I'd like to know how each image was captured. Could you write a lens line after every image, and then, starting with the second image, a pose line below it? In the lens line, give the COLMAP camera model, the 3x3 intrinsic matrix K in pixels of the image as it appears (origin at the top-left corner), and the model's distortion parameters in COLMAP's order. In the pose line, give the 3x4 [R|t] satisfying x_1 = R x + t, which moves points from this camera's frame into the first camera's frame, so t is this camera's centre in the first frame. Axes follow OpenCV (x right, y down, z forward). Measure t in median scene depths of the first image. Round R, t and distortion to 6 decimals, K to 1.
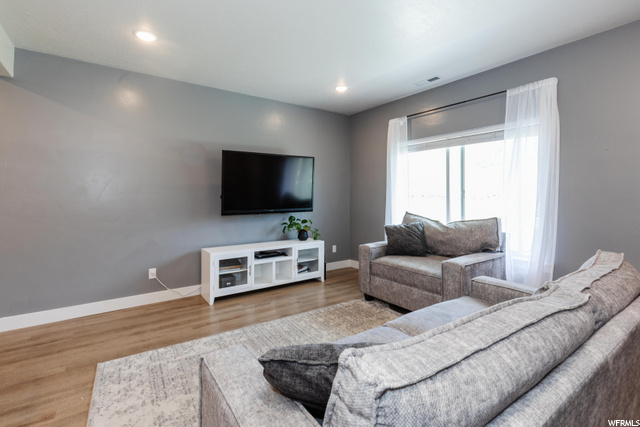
lens RADIAL K [[306.2, 0, 320.7], [0, 306.2, 187.8], [0, 0, 1]] dist [0.000521, -0.000014]
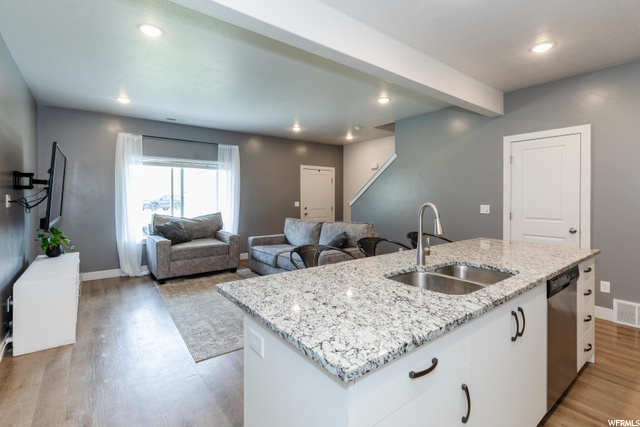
lens RADIAL K [[303.4, 0, 330.1], [0, 303.4, 197.2], [0, 0, 1]] dist [0.016555, -0.000252]
pose [[-0.060746, 0.000116, 0.998153, -1.225121], [-0.021794, 0.999761, -0.001443, -0.005403], [-0.997915, -0.021842, -0.060729, 0.411629]]
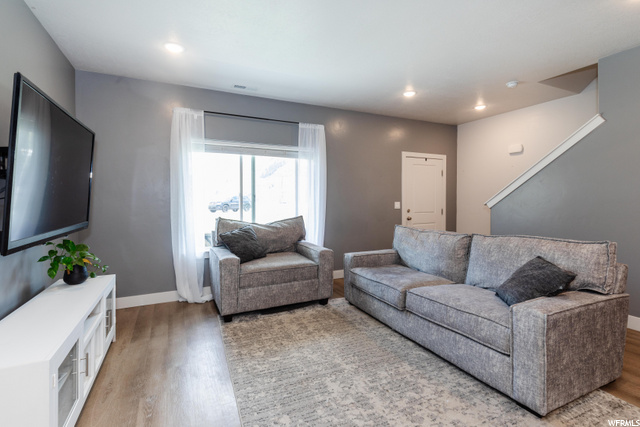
lens RADIAL K [[303.4, 0, 330.1], [0, 303.4, 197.2], [0, 0, 1]] dist [0.016555, -0.000252]
pose [[0.131199, 0.005911, 0.991338, -0.694758], [-0.019951, 0.999795, -0.003321, 0.016333], [-0.991155, -0.019343, 0.131291, 0.647770]]
